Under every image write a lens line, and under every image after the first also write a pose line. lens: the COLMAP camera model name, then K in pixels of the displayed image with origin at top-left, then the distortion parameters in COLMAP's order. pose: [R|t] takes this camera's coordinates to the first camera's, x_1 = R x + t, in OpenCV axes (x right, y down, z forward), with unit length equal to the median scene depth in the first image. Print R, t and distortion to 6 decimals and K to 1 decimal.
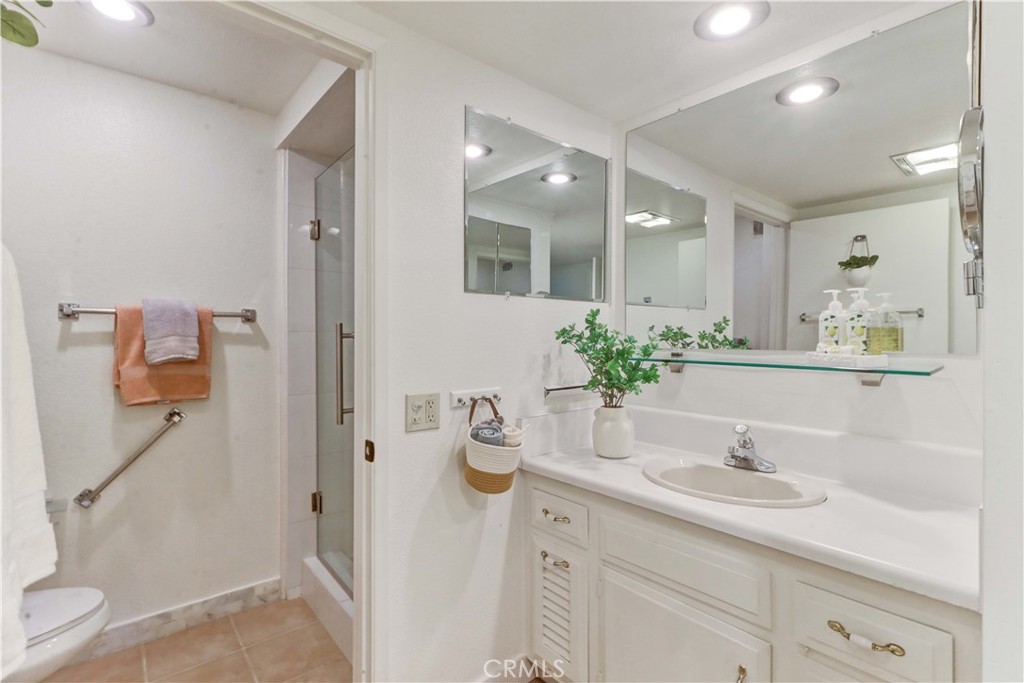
lens RADIAL K [[479.1, 0, 511.8], [0, 479.1, 336.6], [0, 0, 1]] dist [-0.001053, -0.000745]
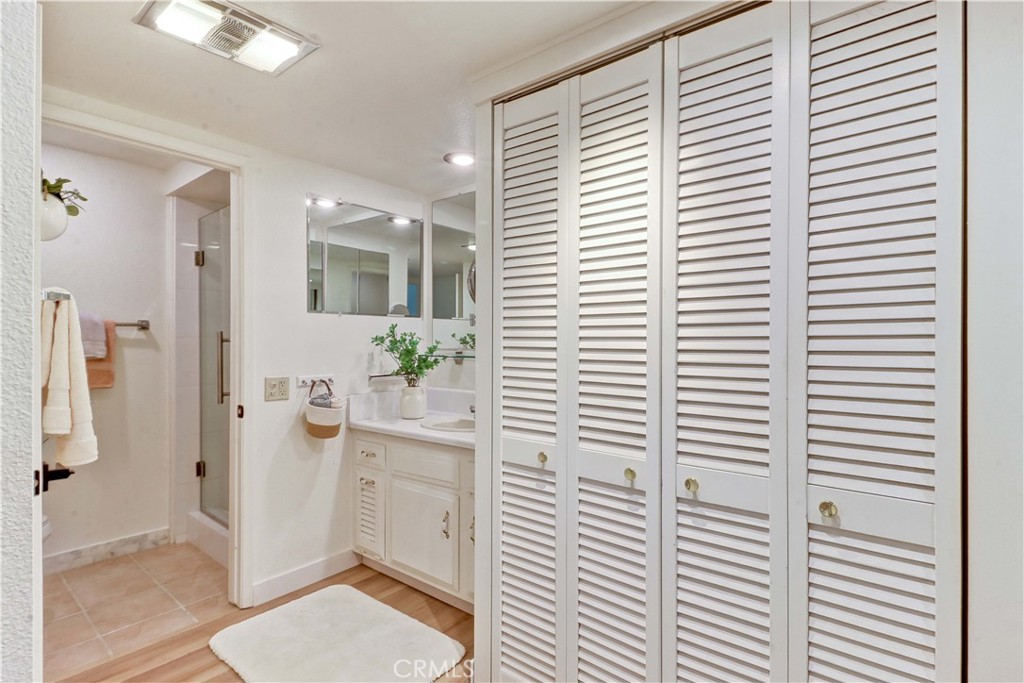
lens RADIAL K [[523.2, 0, 515.5], [0, 523.2, 341.3], [0, 0, 1]] dist [0.039025, -0.028411]
pose [[0.985919, -0.000612, 0.167223, 0.241546], [0.000117, 0.999996, 0.002970, -0.004209], [-0.167224, -0.002909, 0.985915, -0.687122]]
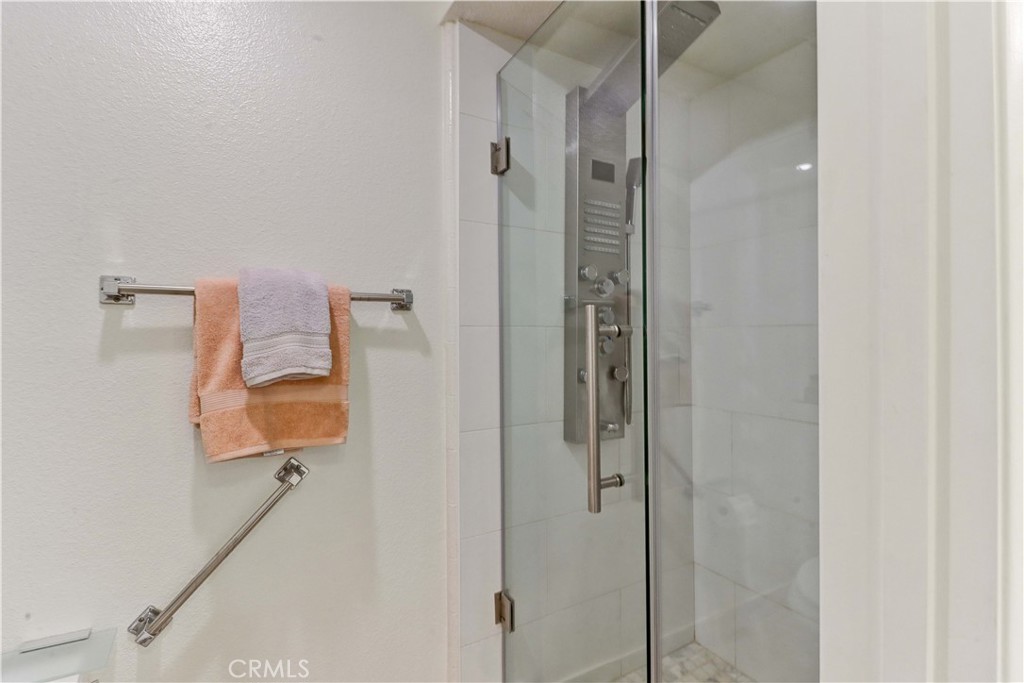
lens RADIAL K [[490.8, 0, 512.6], [0, 490.8, 335.2], [0, 0, 1]] dist [0.009494, -0.000529]
pose [[0.984088, -0.004408, -0.177626, -0.354010], [0.004786, 0.999987, 0.001698, 0.000679], [0.177617, -0.002521, 0.984097, 0.488936]]
